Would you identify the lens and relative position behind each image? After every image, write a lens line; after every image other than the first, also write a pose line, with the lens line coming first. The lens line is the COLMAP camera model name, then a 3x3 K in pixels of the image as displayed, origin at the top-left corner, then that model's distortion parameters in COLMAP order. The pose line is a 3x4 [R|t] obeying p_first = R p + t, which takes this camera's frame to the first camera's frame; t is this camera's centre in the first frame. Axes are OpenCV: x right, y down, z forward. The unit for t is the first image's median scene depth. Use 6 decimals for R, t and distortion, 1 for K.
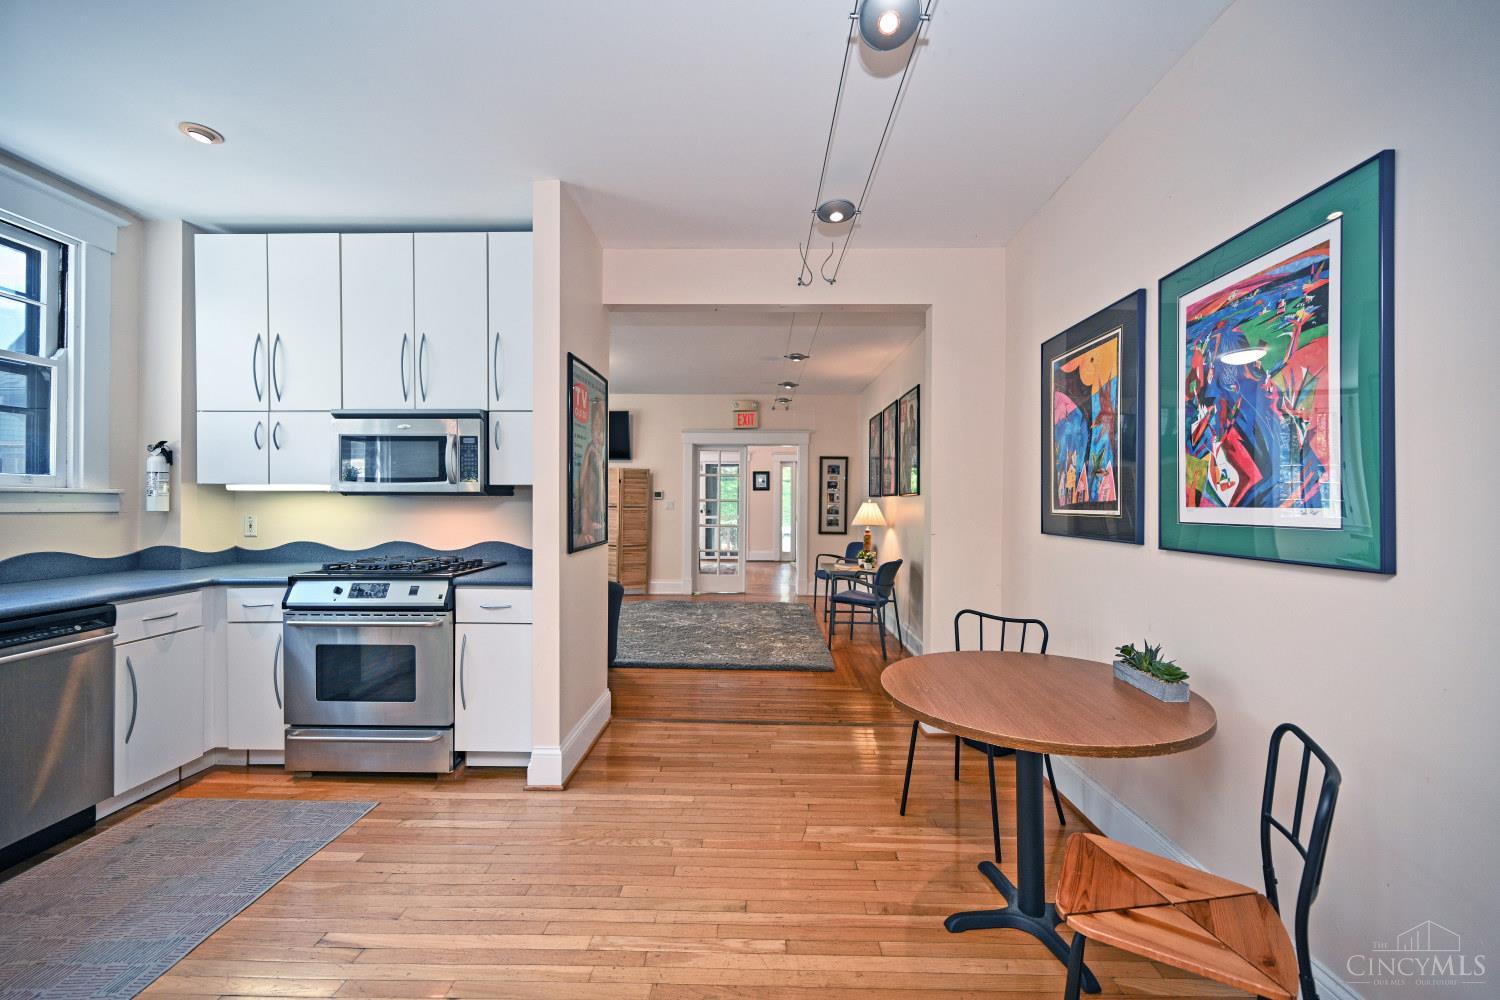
lens RADIAL K [[592.5, 0, 753.8], [0, 592.5, 501.0], [0, 0, 1]] dist [0.001154, -0.000253]
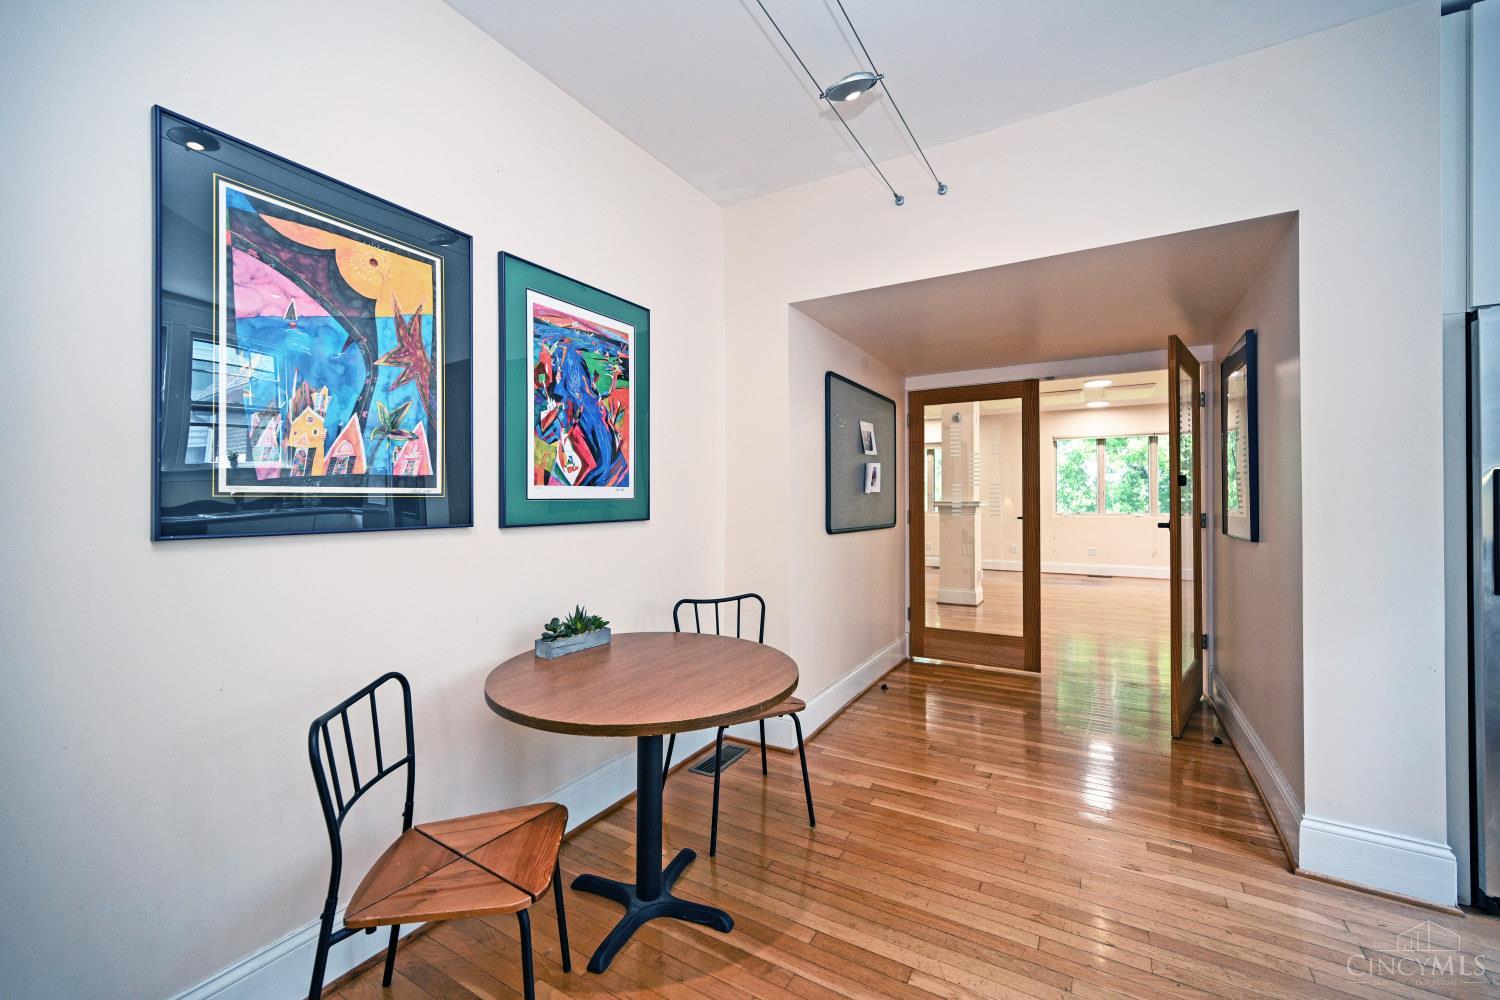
lens RADIAL K [[592.5, 0, 758.3], [0, 592.5, 496.0], [0, 0, 1]] dist [0.001154, -0.000253]
pose [[-0.868533, 0.000465, 0.495632, -0.179379], [-0.002596, 0.999982, -0.005489, 0.036528], [-0.495625, -0.006054, -0.868515, 1.791563]]
